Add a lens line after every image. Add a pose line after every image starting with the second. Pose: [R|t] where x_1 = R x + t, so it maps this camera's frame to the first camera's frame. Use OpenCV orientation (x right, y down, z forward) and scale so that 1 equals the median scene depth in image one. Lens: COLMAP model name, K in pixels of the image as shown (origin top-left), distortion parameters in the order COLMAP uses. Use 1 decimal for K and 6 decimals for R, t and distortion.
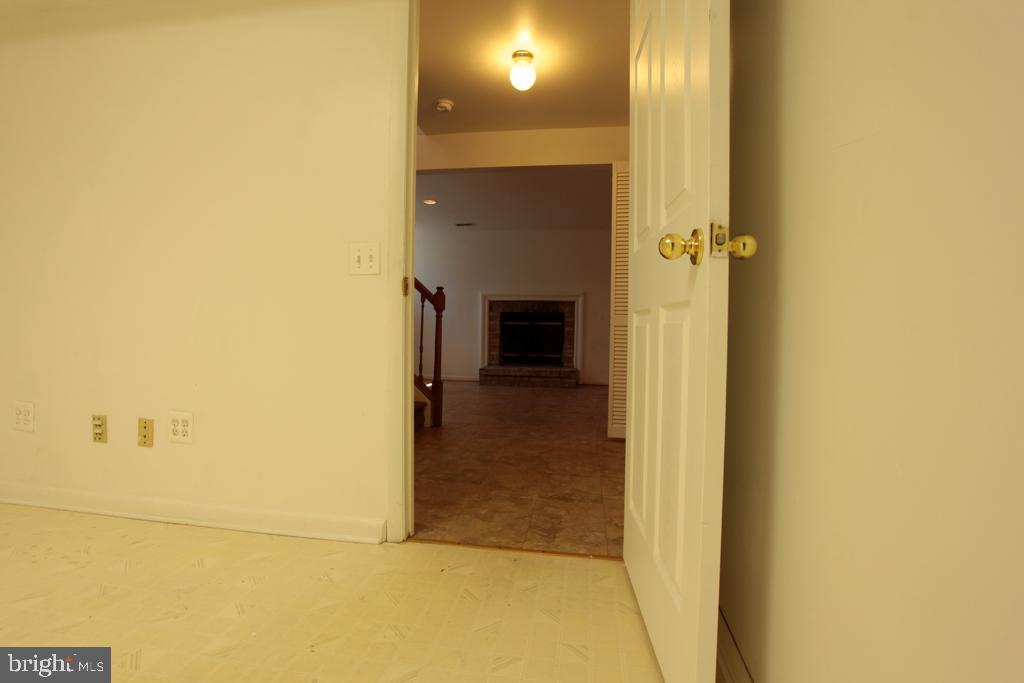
lens RADIAL K [[498.9, 0, 507.4], [0, 498.9, 345.1], [0, 0, 1]] dist [-0.076410, 0.032580]
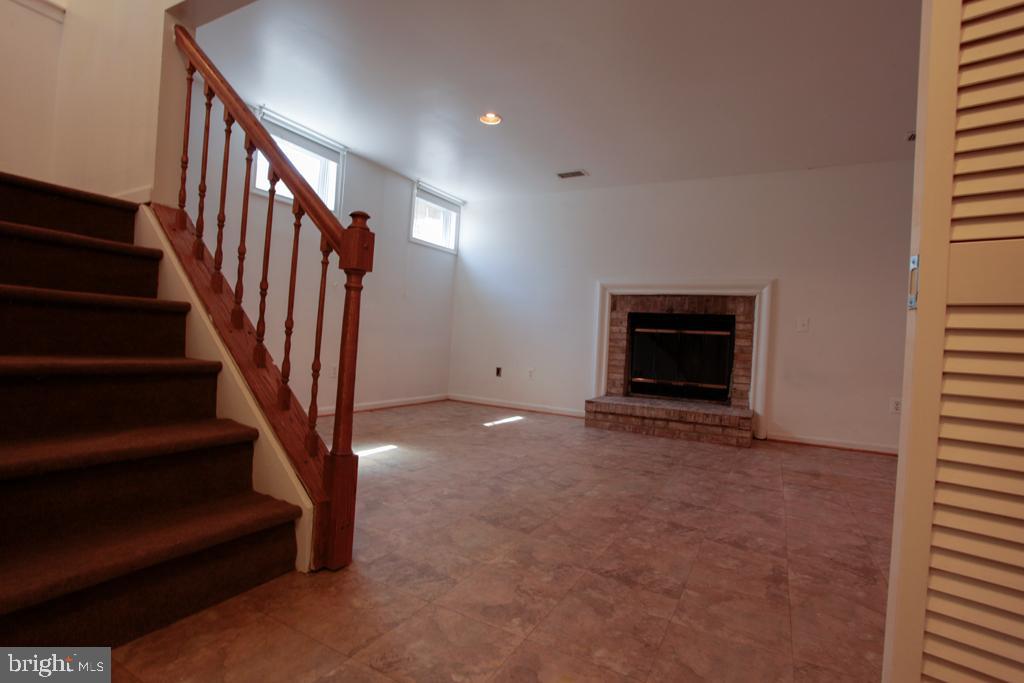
lens RADIAL K [[498.9, 0, 507.4], [0, 498.9, 345.1], [0, 0, 1]] dist [-0.076410, 0.032580]
pose [[0.940347, 0.037126, -0.338185, 0.057925], [-0.046028, 0.998772, -0.018341, -0.005996], [0.337088, 0.032813, 0.940901, 0.359888]]
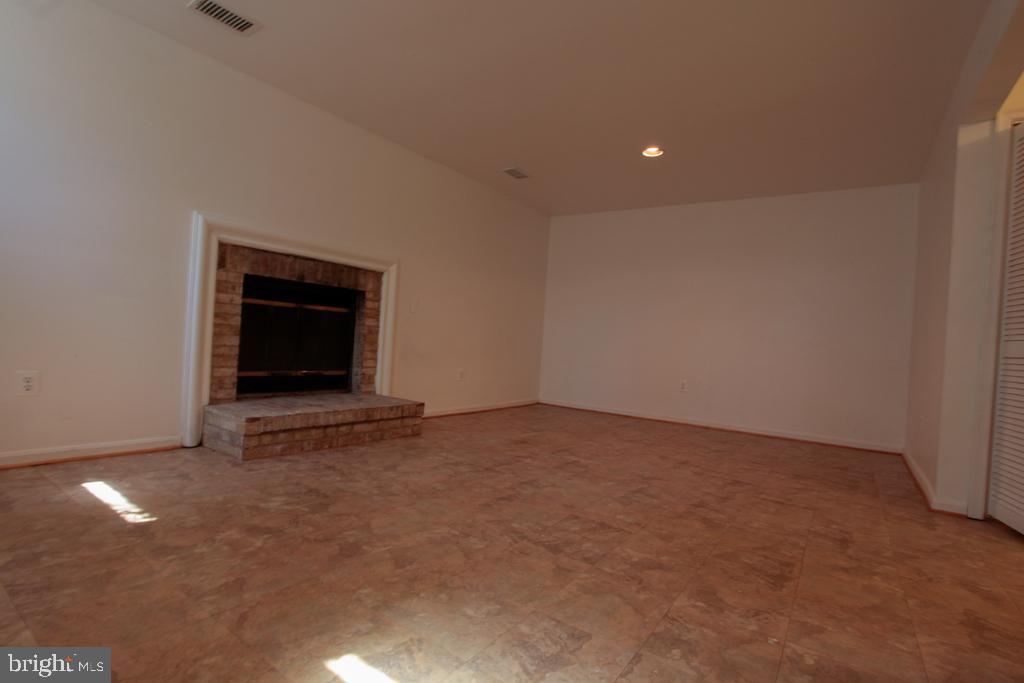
lens RADIAL K [[498.9, 0, 507.4], [0, 498.9, 345.1], [0, 0, 1]] dist [-0.076410, 0.032580]
pose [[0.440114, 0.005427, 0.897926, -0.290636], [-0.034286, 0.999354, 0.010765, -0.018660], [-0.897287, -0.035524, 0.440016, 0.633126]]
